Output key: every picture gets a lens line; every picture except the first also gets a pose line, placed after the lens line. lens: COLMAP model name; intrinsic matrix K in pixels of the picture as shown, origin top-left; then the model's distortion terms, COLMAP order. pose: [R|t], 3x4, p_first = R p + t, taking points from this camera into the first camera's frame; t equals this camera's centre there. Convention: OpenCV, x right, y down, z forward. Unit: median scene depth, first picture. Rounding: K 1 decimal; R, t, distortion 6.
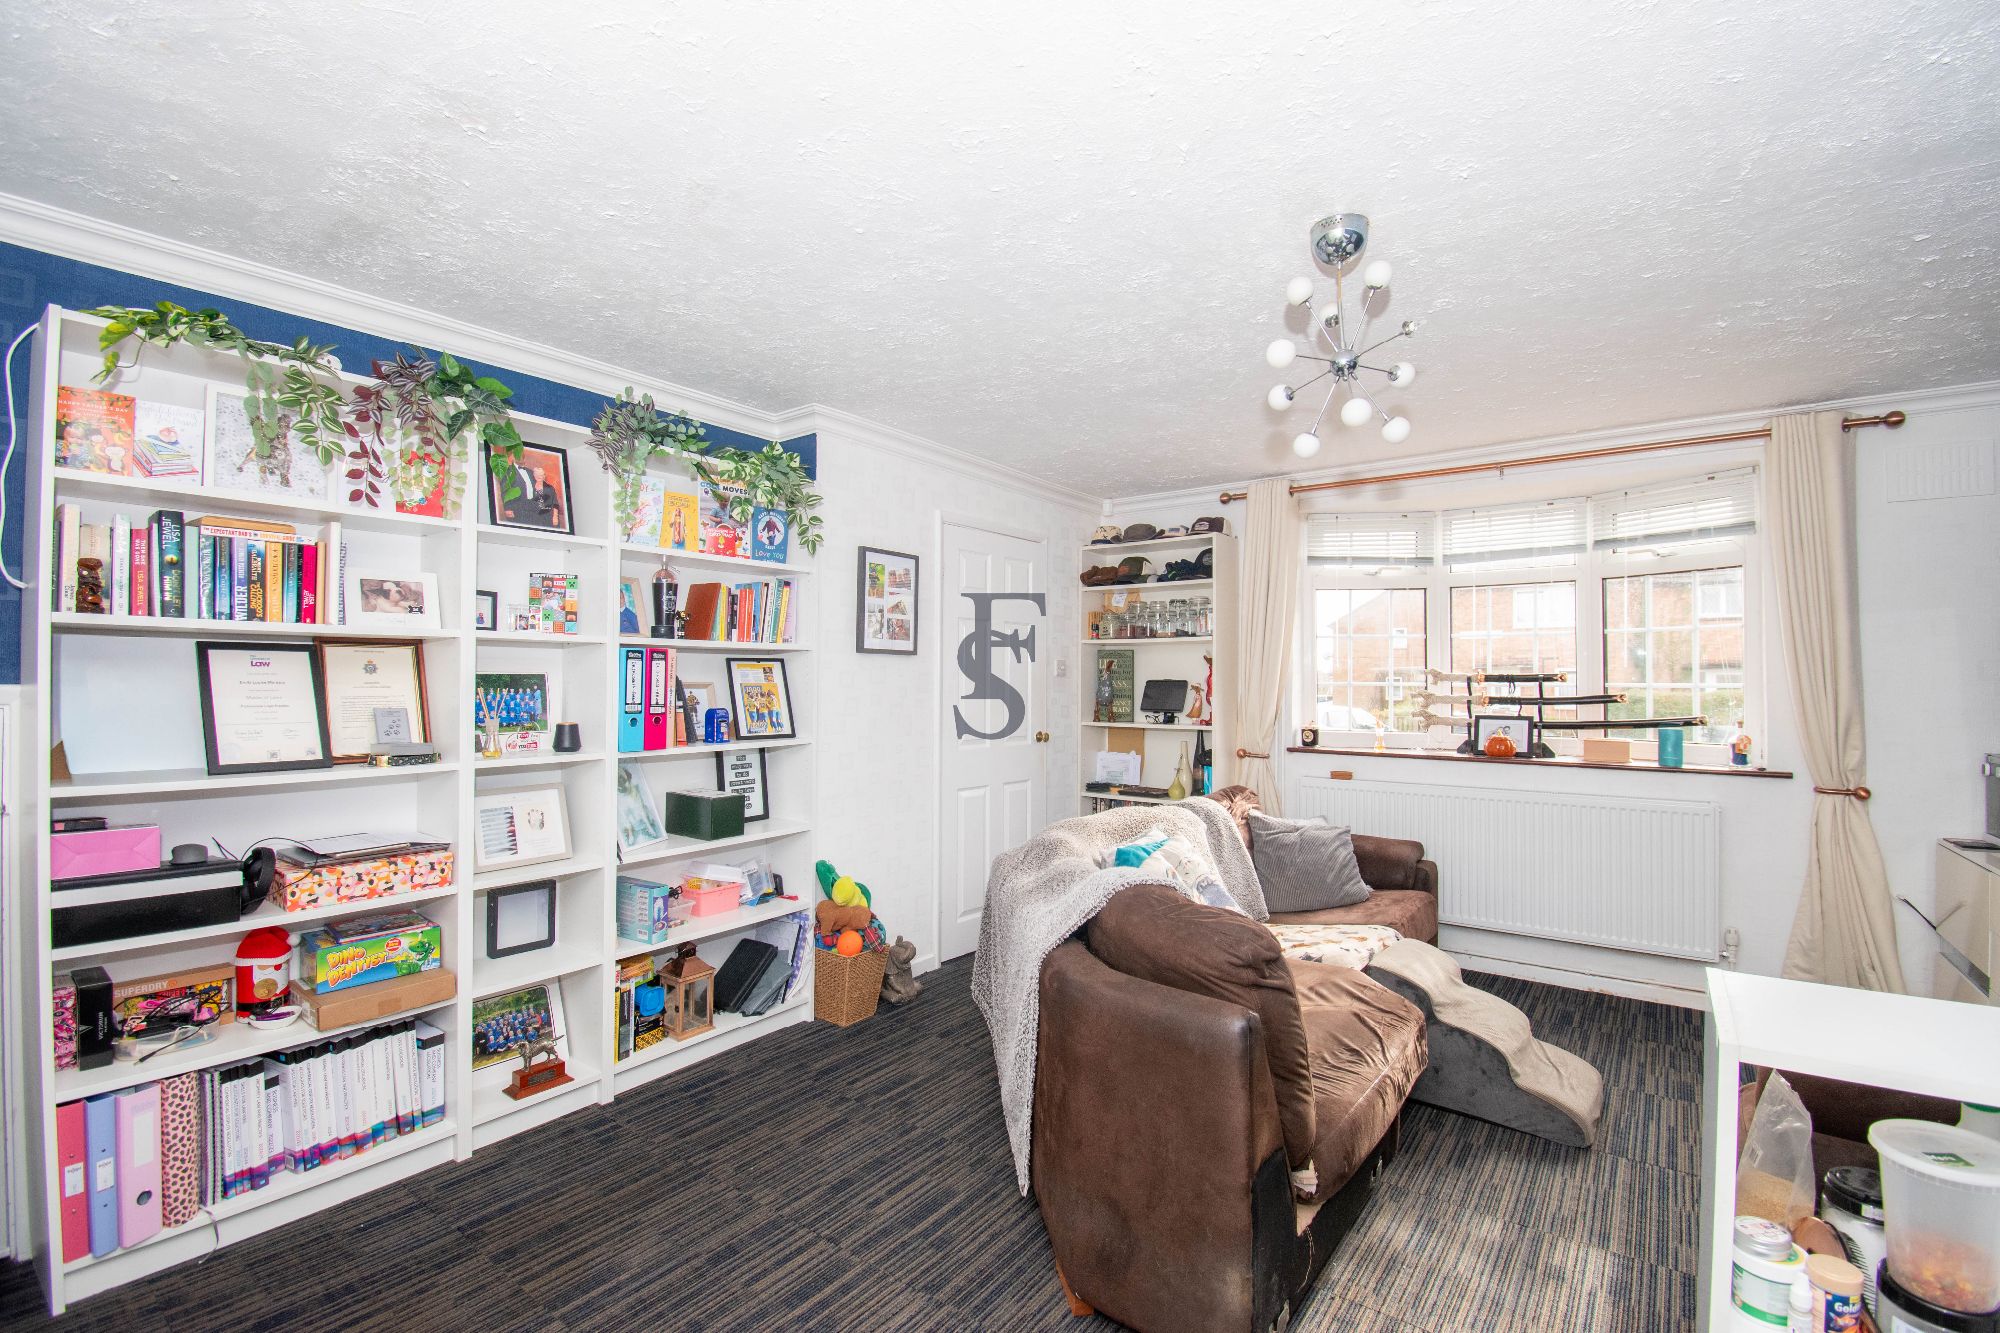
lens RADIAL K [[892.1, 0, 1001.5], [0, 892.1, 654.4], [0, 0, 1]] dist [0.010491, -0.020853]
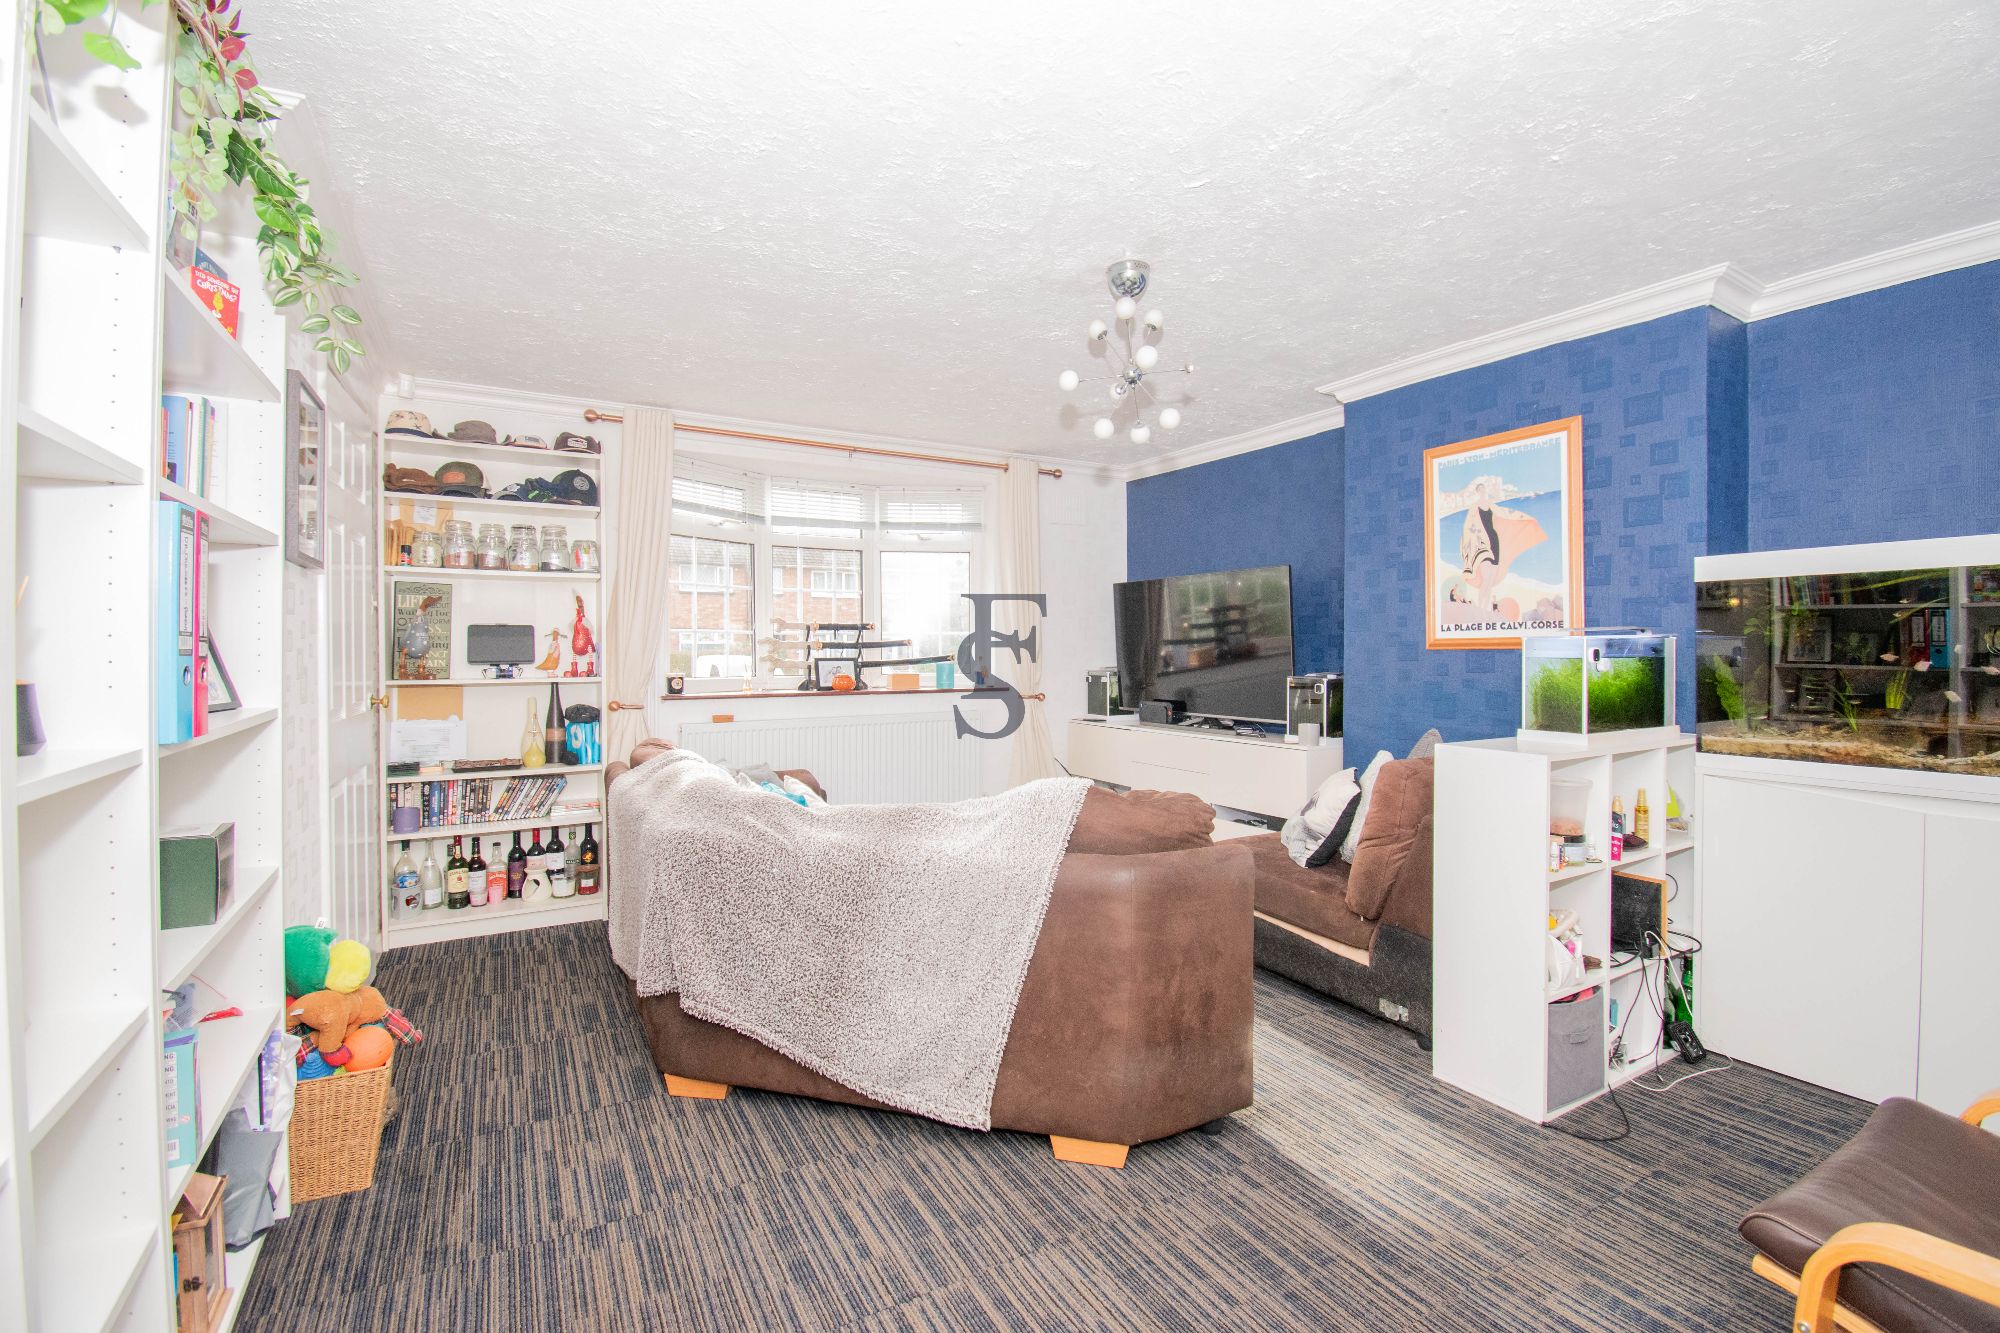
lens RADIAL K [[892.1, 0, 1001.5], [0, 892.1, 654.4], [0, 0, 1]] dist [0.010491, -0.020853]
pose [[0.380144, -0.010168, 0.924872, -0.438056], [-0.023851, 0.999499, 0.020792, 0.032060], [-0.924620, -0.029963, 0.379711, 0.316060]]
